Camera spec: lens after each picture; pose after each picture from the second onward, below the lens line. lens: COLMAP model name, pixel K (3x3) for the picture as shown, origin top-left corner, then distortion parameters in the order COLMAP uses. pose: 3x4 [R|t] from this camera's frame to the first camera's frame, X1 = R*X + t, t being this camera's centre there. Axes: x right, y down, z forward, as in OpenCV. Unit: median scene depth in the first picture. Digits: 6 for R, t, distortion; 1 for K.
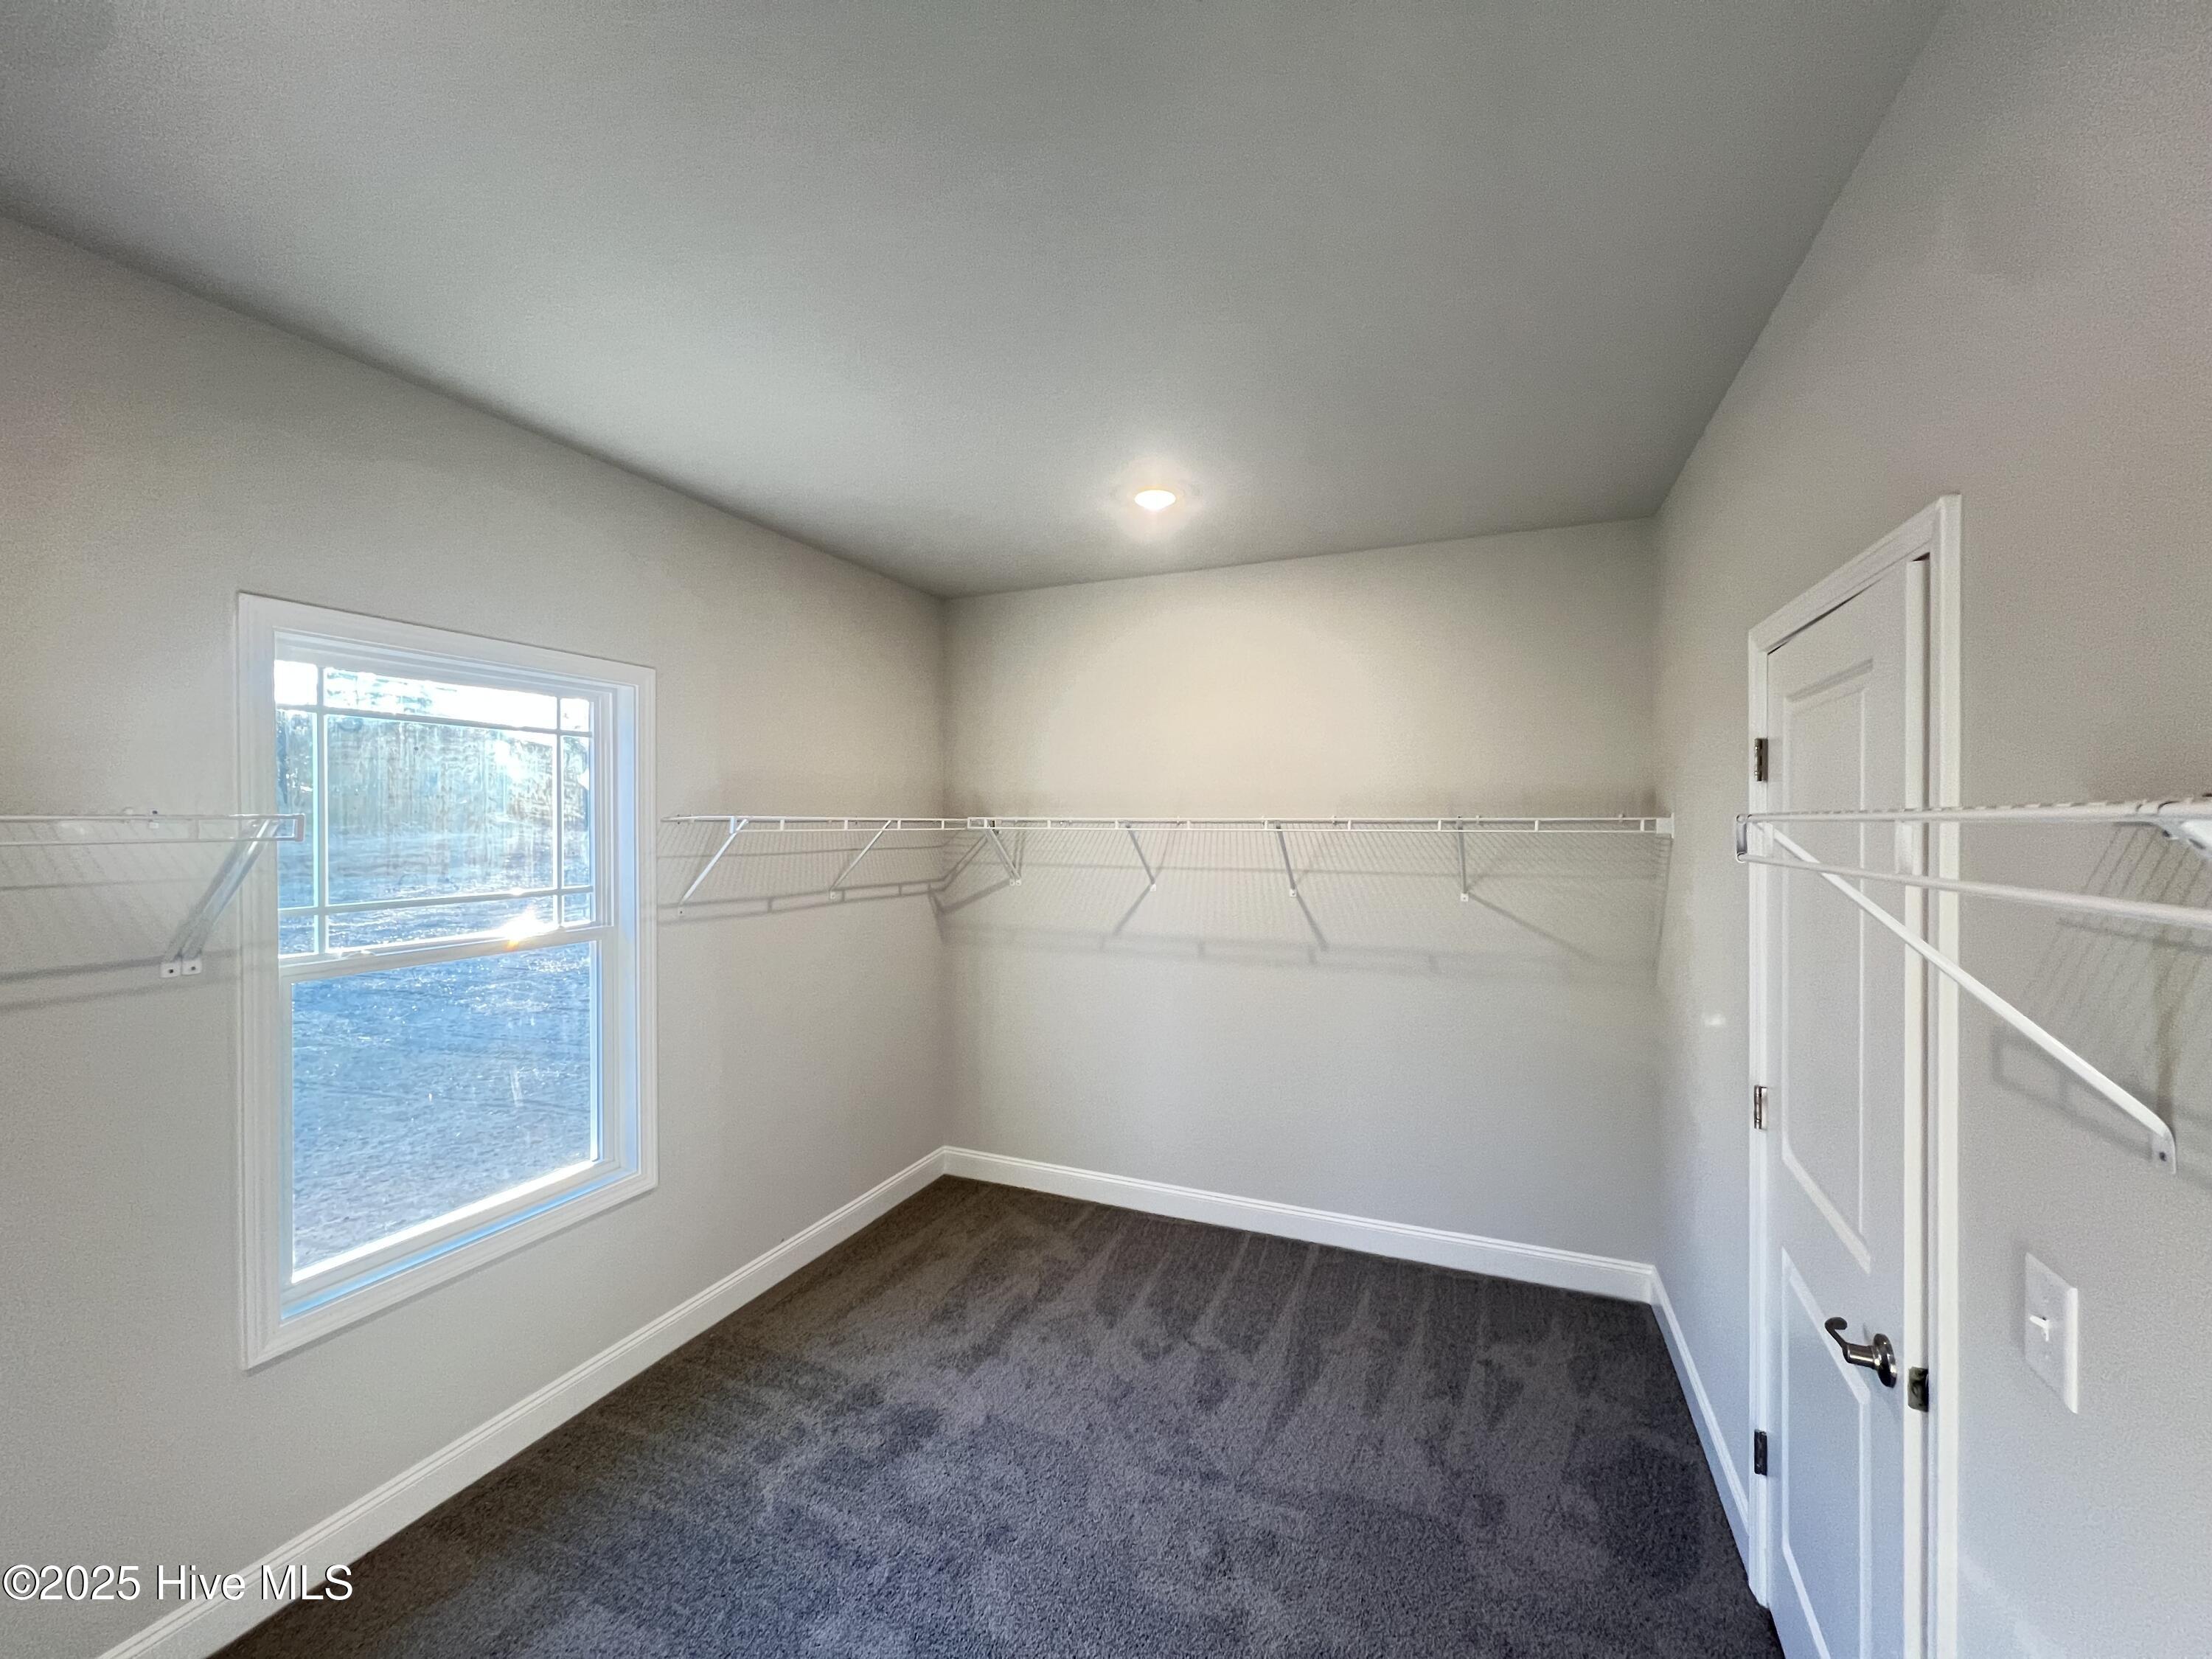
lens RADIAL K [[892.0, 0, 1106.0], [0, 892.0, 829.5], [0, 0, 1]] dist [0.001335, 0.000046]
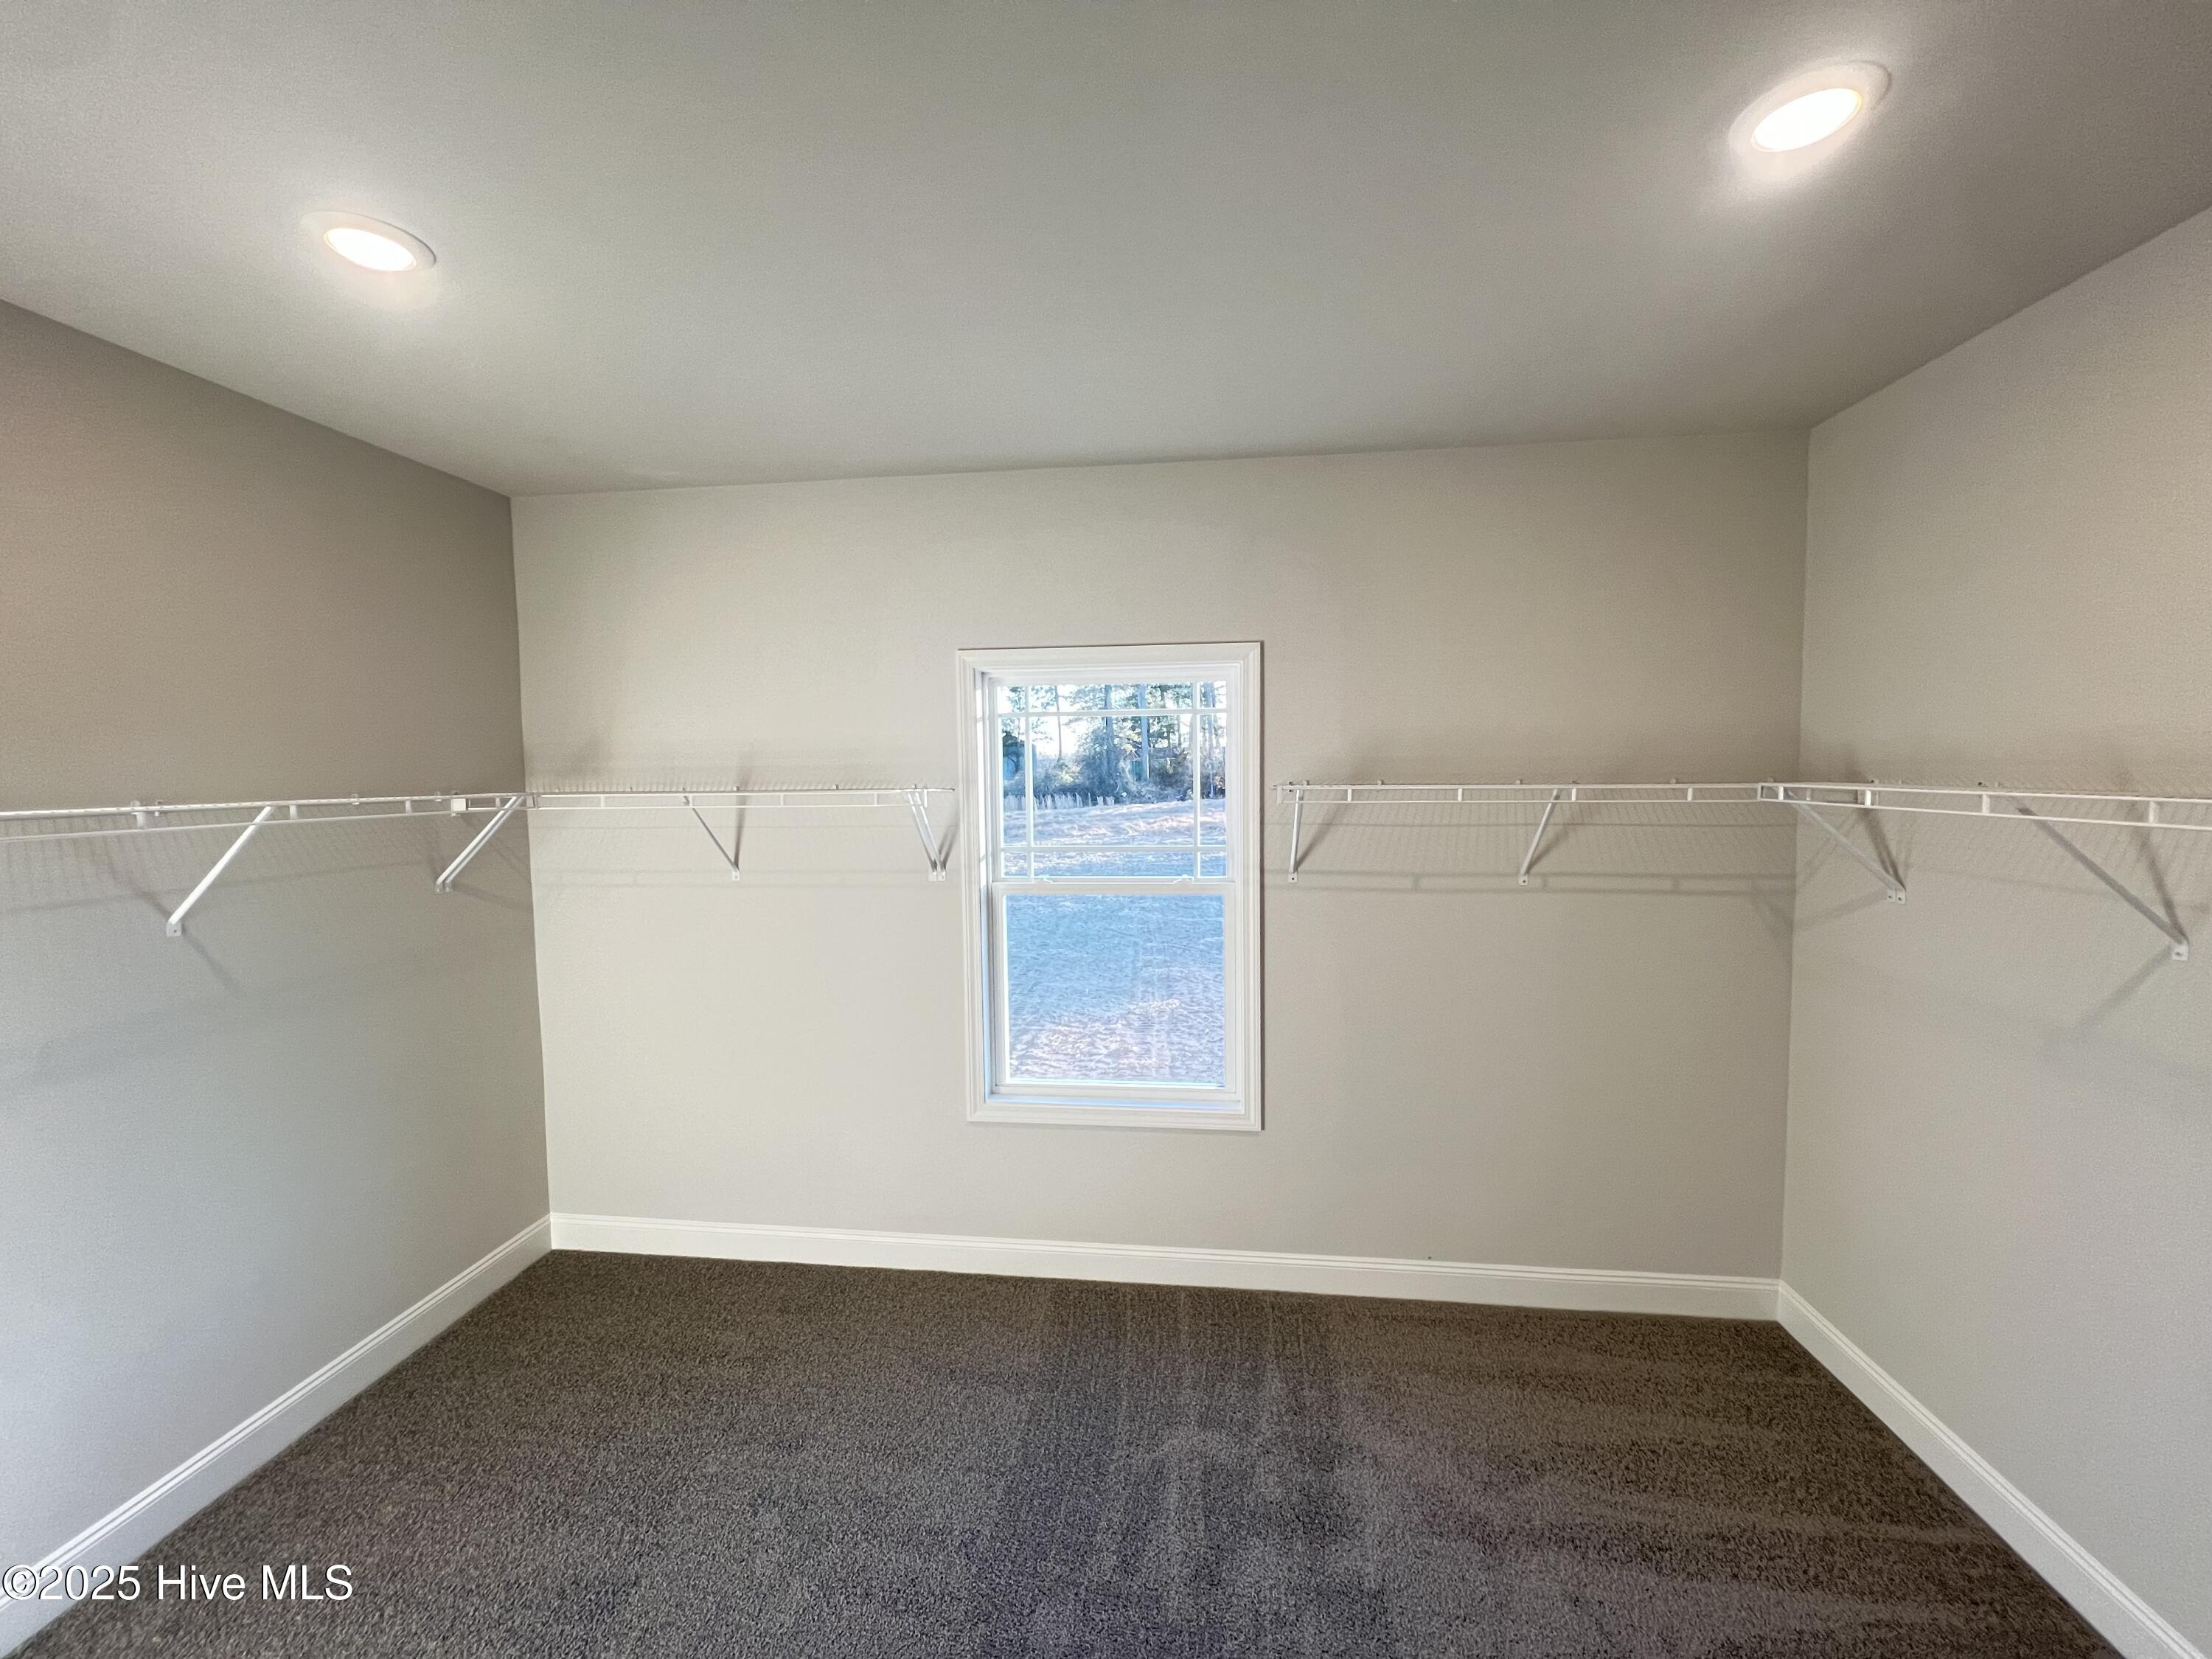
lens RADIAL K [[892.0, 0, 1106.0], [0, 892.0, 829.5], [0, 0, 1]] dist [0.001335, 0.000046]
pose [[0.274319, 0.062135, -0.959629, 0.382811], [0.000392, 0.997903, 0.064725, -0.025427], [0.961639, -0.018132, 0.273719, 0.457054]]
